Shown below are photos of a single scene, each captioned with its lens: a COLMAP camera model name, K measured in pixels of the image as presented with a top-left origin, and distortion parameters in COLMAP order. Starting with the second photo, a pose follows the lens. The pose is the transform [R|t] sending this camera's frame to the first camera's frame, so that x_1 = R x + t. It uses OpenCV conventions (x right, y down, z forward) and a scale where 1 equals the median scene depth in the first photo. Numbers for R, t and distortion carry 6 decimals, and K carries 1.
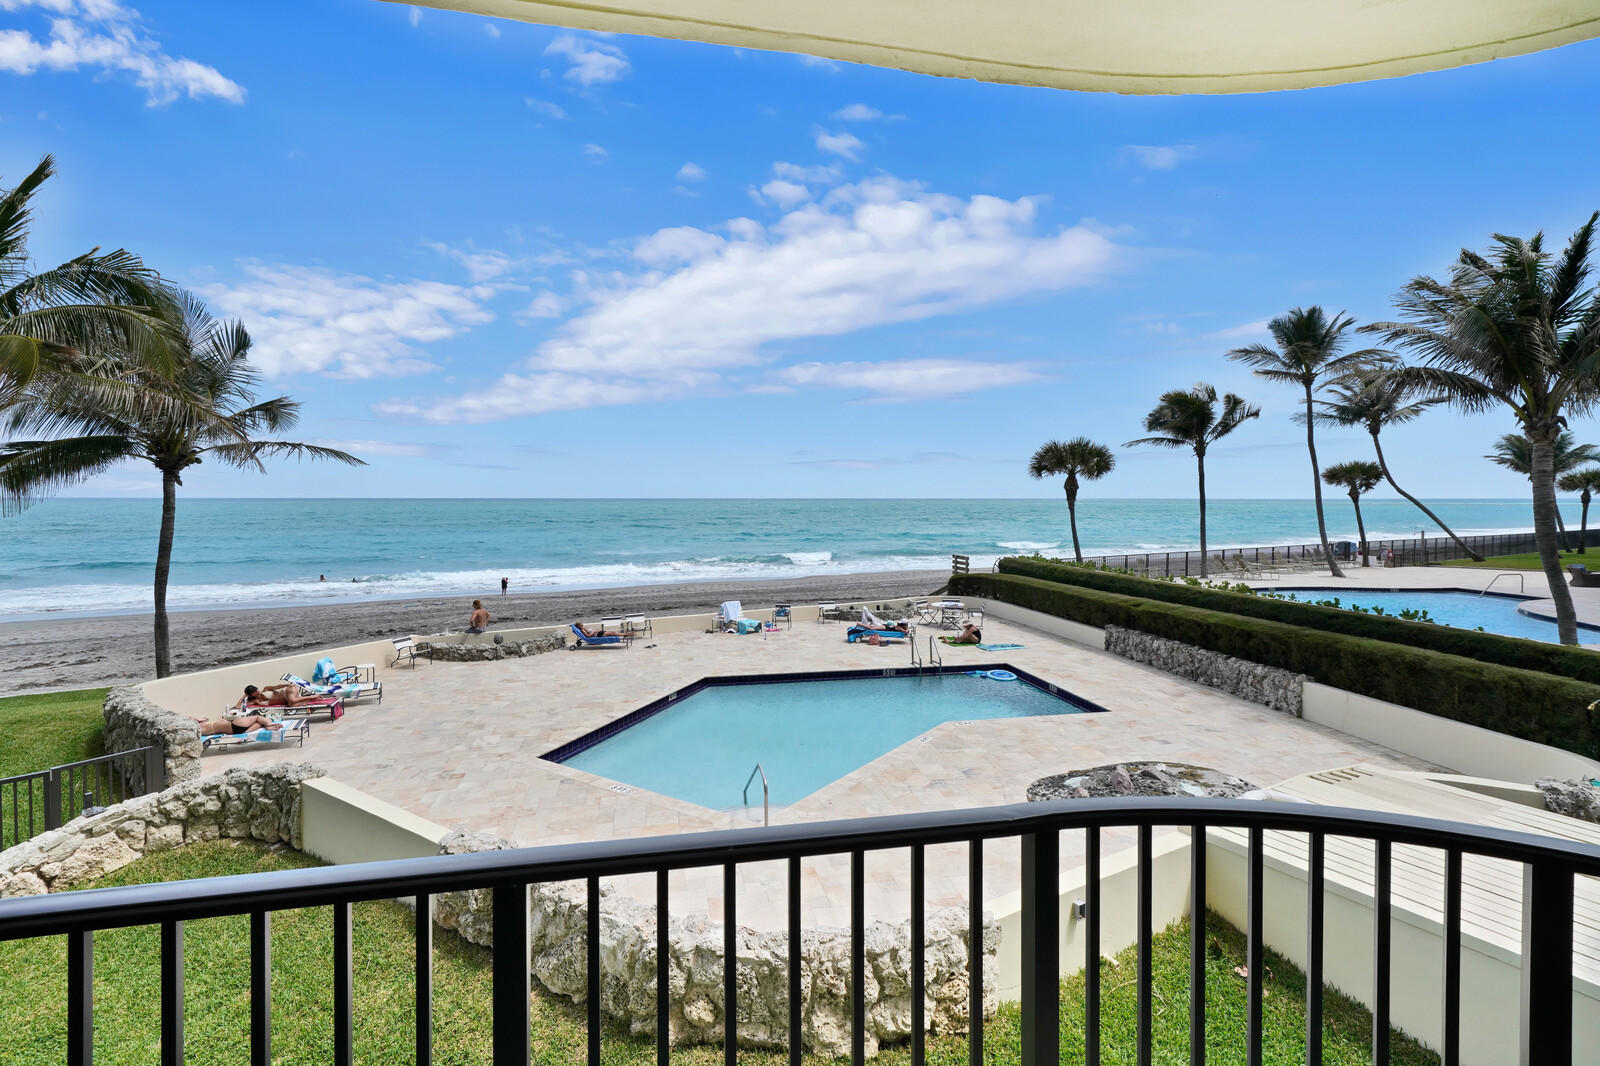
lens RADIAL K [[734.3, 0, 800.0], [0, 734.3, 533.0], [0, 0, 1]] dist [-0.002111, -0.000476]
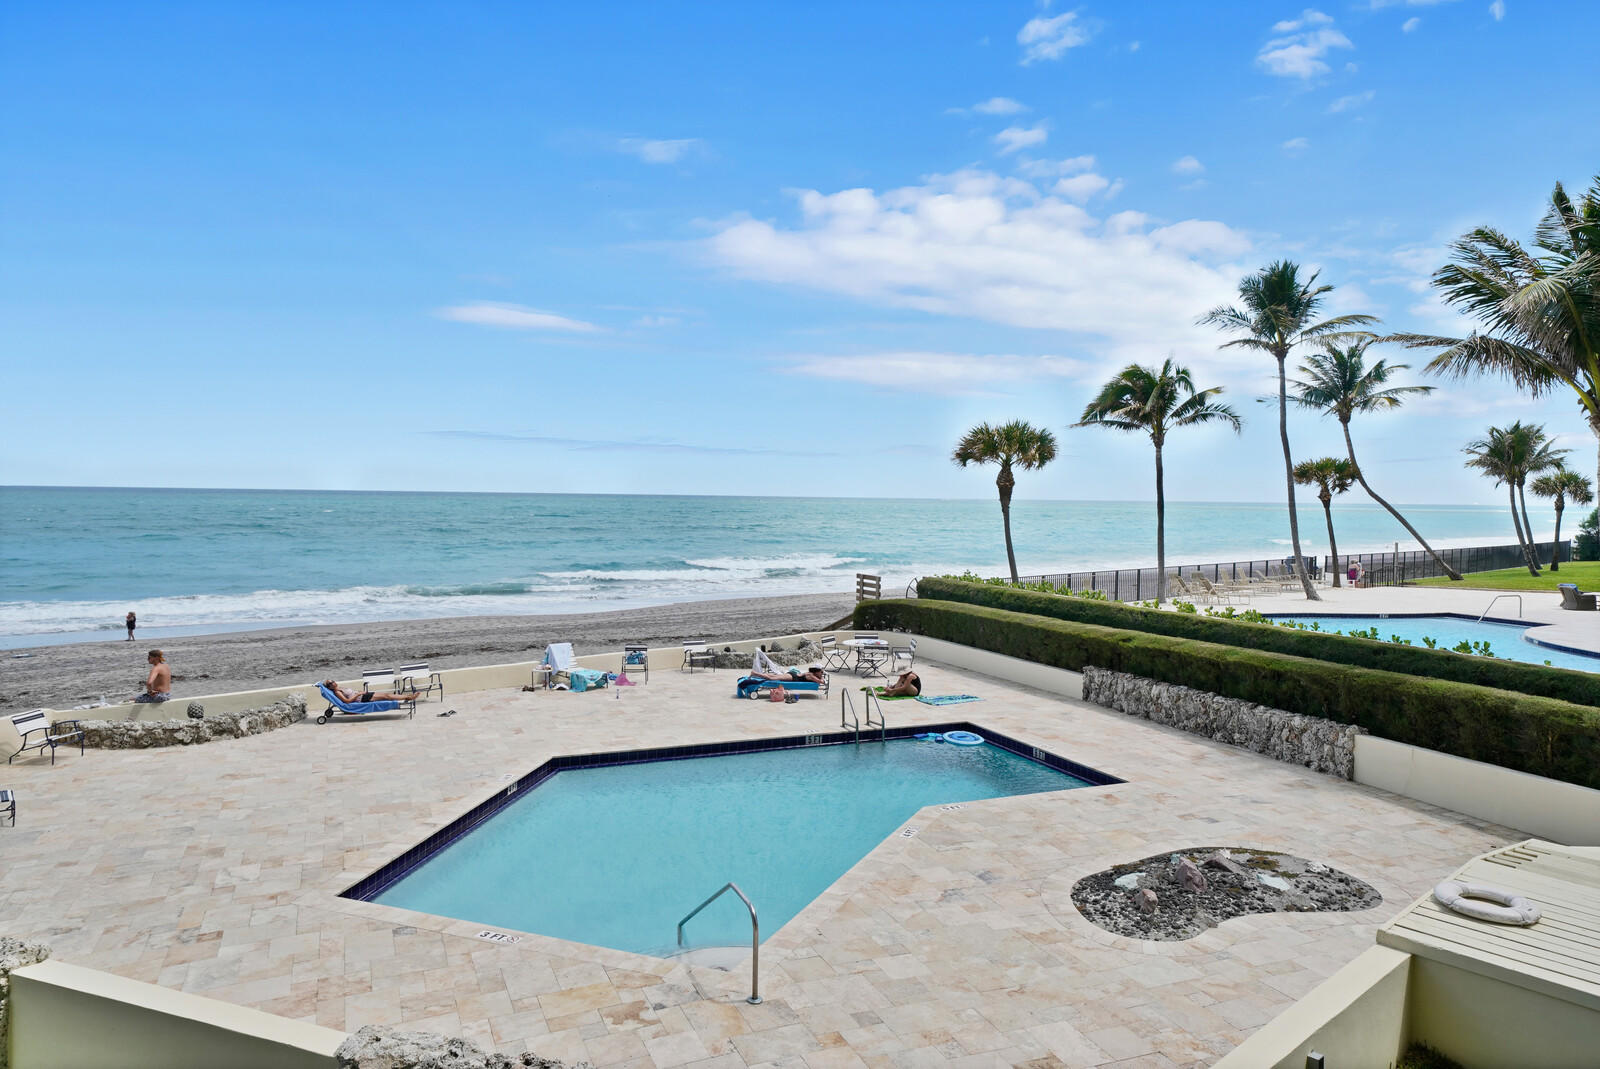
lens RADIAL K [[1028.2, 0, 800.0], [0, 1028.2, 534.5], [0, 0, 1]] dist [0.019422, 0.000627]
pose [[0.979434, 0.004189, 0.201722, -0.090053], [-0.002549, 0.999962, -0.008392, -0.000868], [-0.201749, 0.007705, 0.979407, 0.022883]]
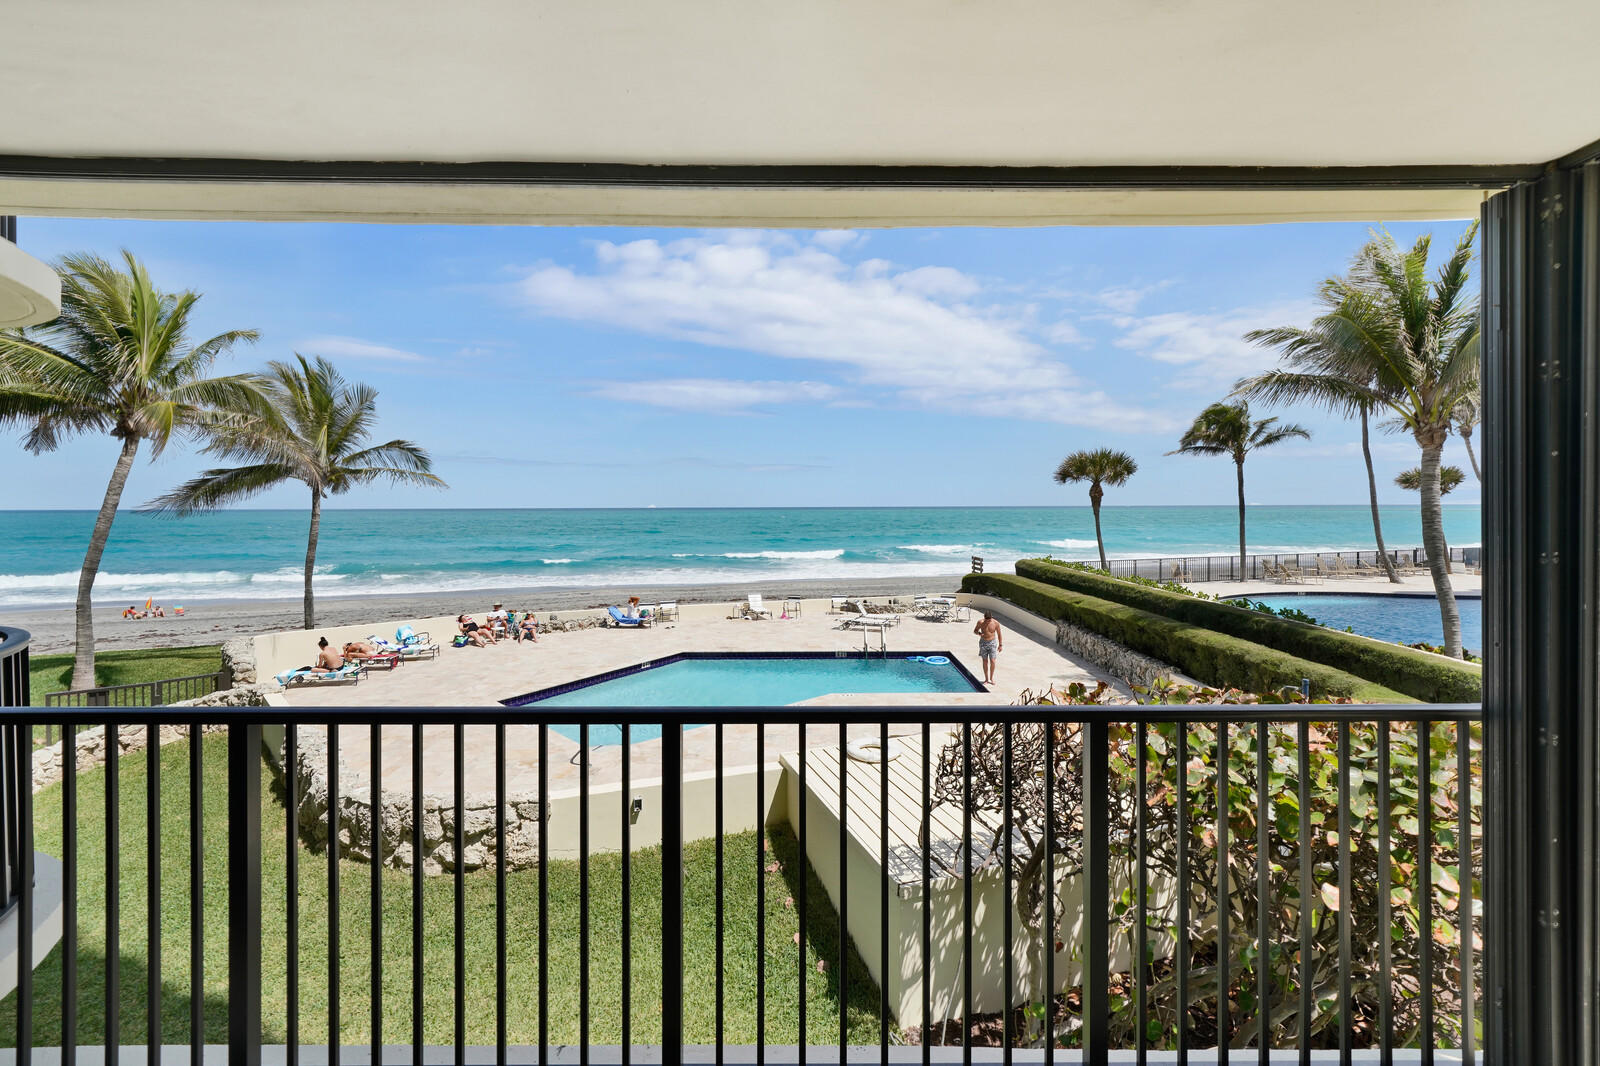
lens RADIAL K [[661.5, 0, 800.0], [0, 661.5, 533.0], [0, 0, 1]] dist [-0.012896, 0.000083]
pose [[0.980909, 0.003133, -0.194443, 0.251306], [-0.004736, 0.999959, -0.007778, 0.005470], [0.194411, 0.008551, 0.980883, -0.039258]]
